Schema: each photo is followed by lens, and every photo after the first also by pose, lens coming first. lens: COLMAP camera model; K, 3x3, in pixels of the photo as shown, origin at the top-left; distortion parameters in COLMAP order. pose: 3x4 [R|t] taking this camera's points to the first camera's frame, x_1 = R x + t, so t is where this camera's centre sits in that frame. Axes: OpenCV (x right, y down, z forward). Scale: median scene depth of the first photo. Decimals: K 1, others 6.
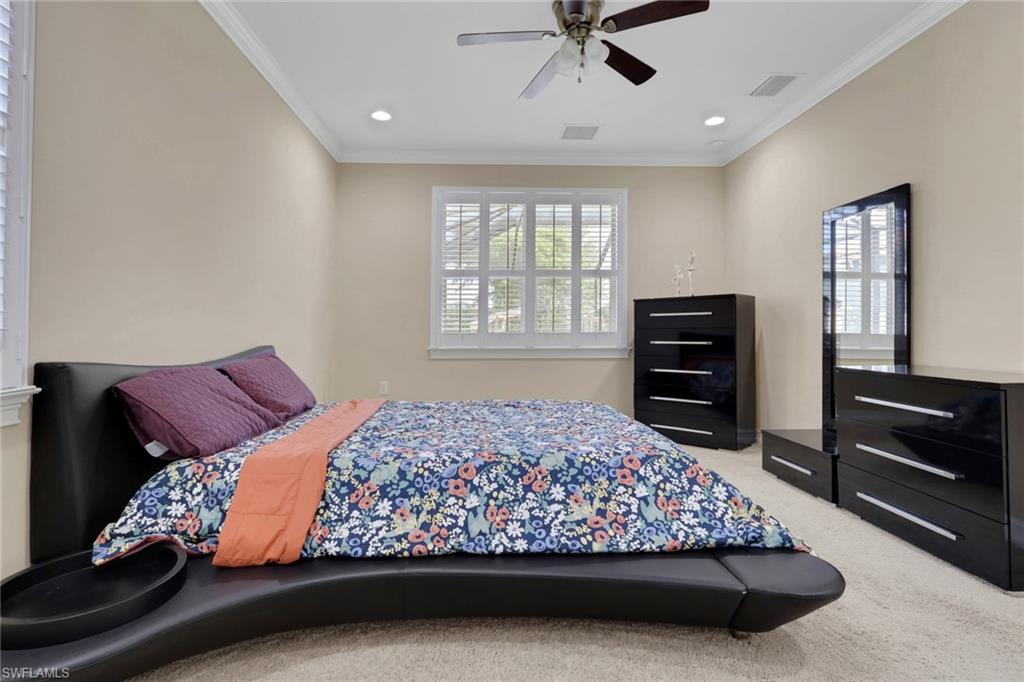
lens RADIAL K [[492.1, 0, 491.4], [0, 492.1, 318.2], [0, 0, 1]] dist [-0.003313, -0.000067]
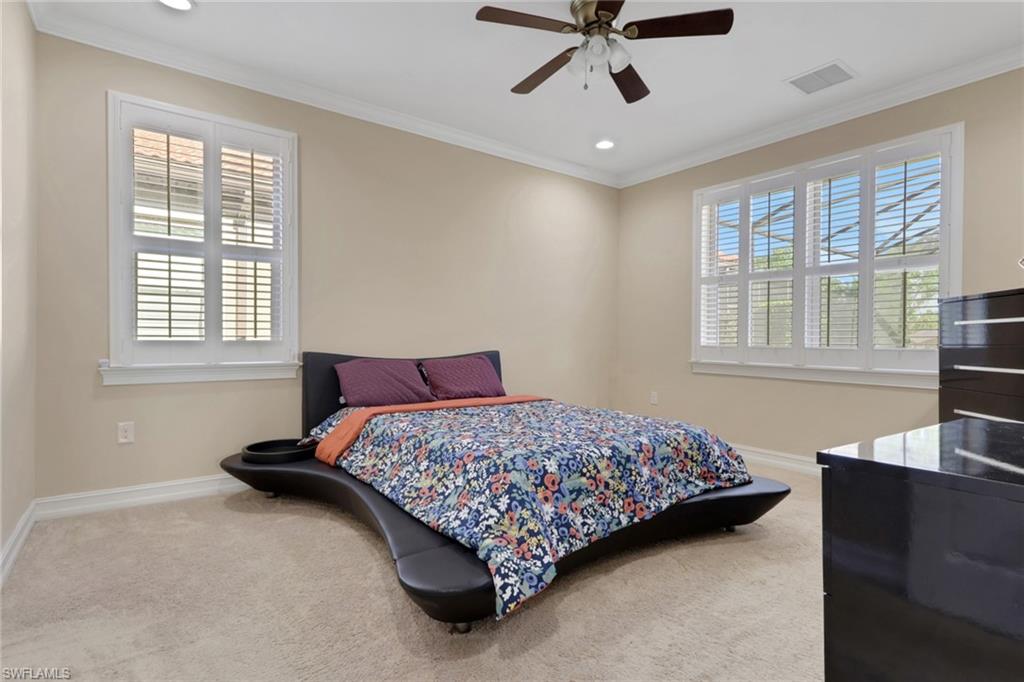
lens RADIAL K [[492.1, 0, 503.5], [0, 492.1, 341.5], [0, 0, 1]] dist [-0.003313, -0.000067]
pose [[0.571145, 0.012050, -0.820761, 1.331437], [0.006202, 0.999800, 0.018994, 0.005862], [0.820826, -0.015938, 0.570956, 0.447532]]
